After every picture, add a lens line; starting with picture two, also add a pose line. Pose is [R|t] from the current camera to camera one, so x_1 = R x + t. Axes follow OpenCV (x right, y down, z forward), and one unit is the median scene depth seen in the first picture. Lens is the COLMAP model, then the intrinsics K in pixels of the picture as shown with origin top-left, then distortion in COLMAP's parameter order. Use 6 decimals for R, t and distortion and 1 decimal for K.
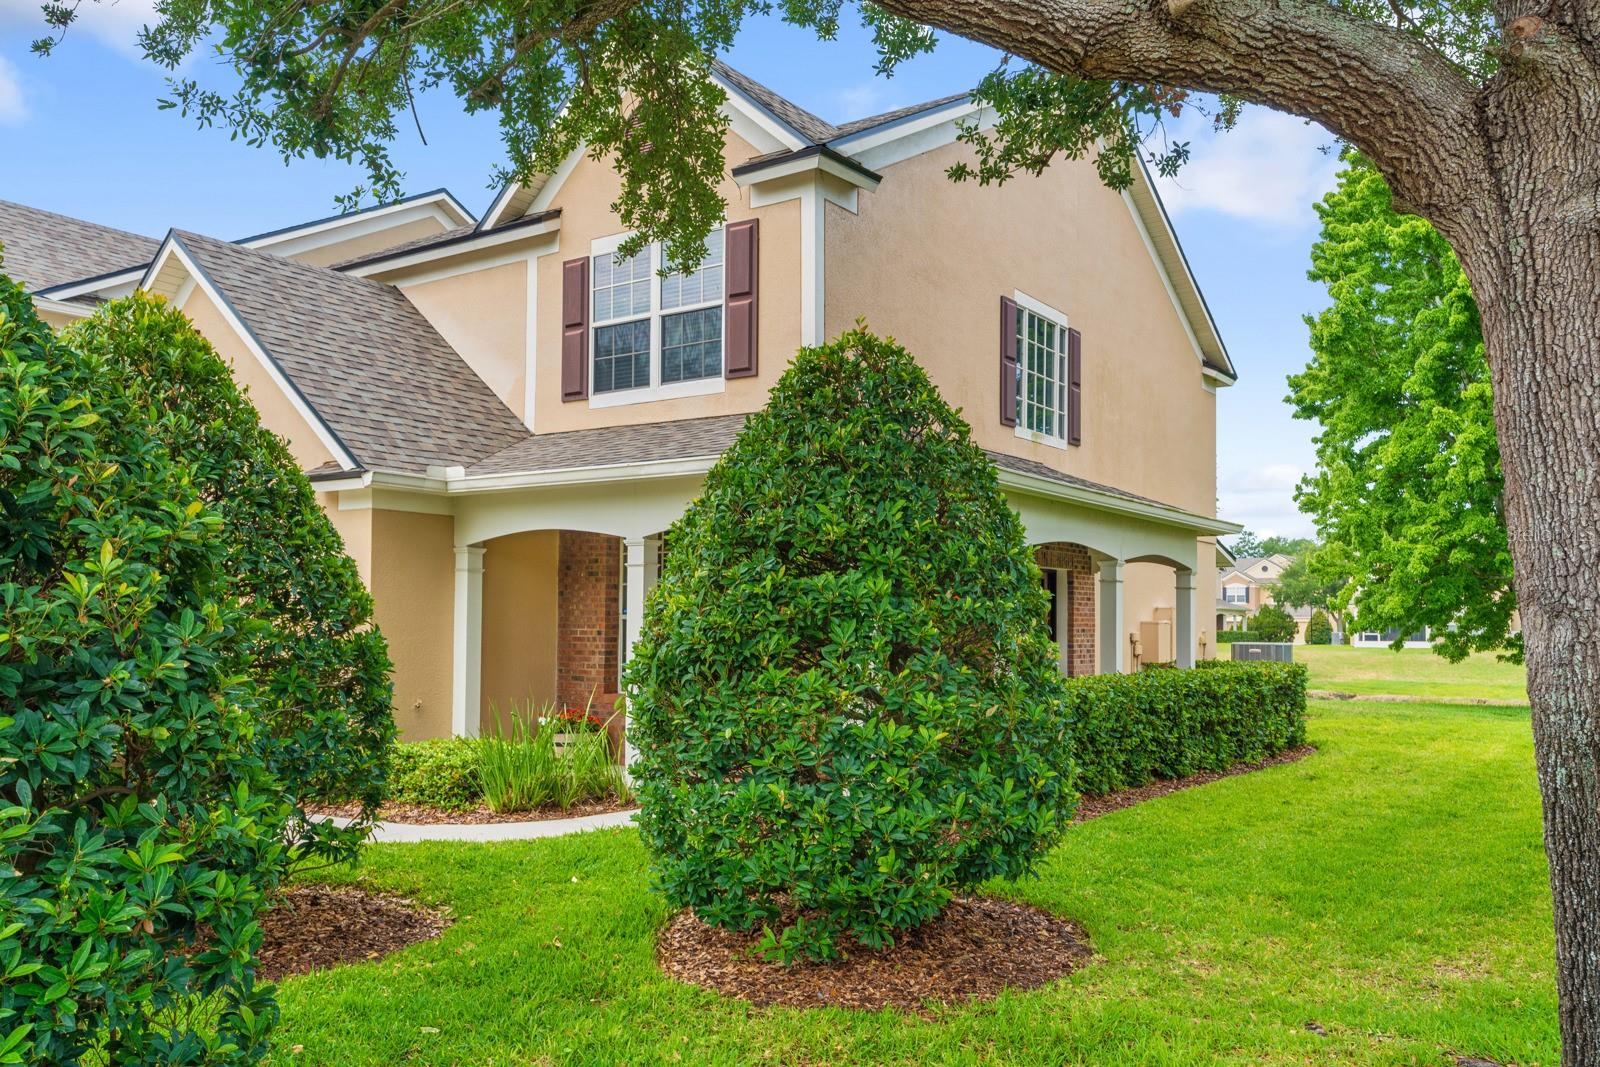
lens RADIAL K [[1234.2, 0, 802.9], [0, 1234.2, 590.2], [0, 0, 1]] dist [0.040589, -0.000233]
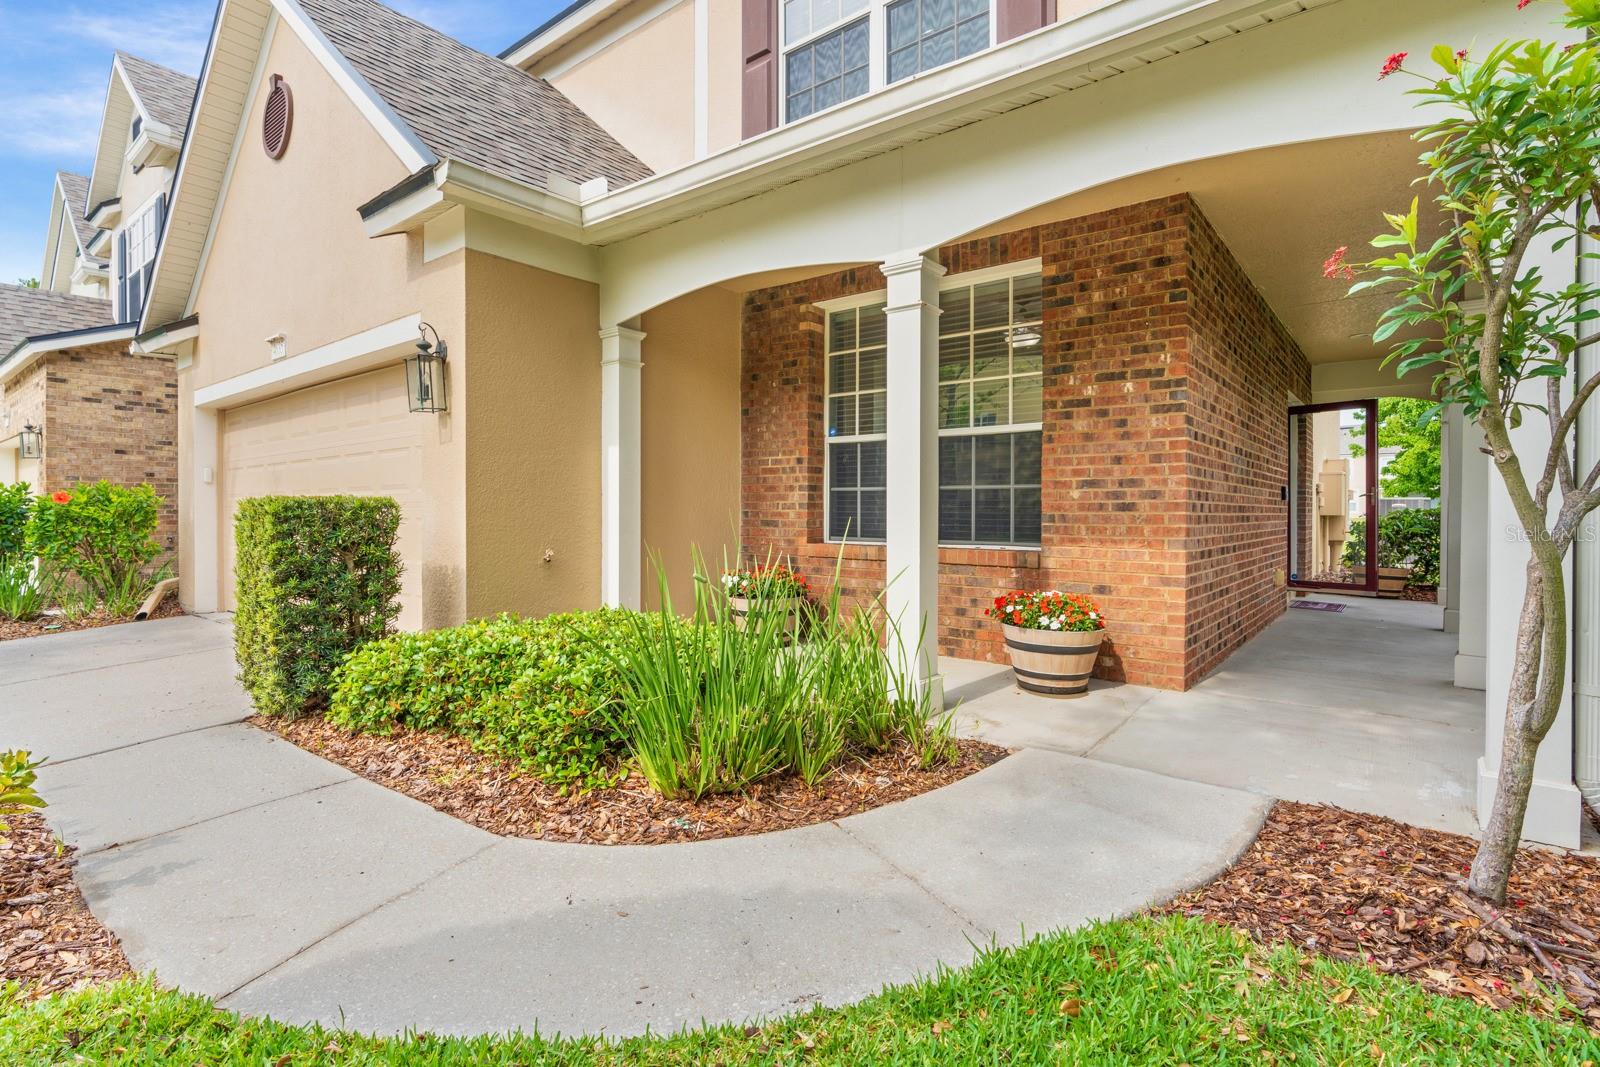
lens RADIAL K [[747.8, 0, 793.5], [0, 747.8, 529.2], [0, 0, 1]] dist [0.002610, 0.000579]
pose [[0.997161, -0.002822, -0.075245, -0.150640], [0.006875, 0.998536, 0.053660, 0.057191], [0.074984, -0.054025, 0.995720, 0.618514]]
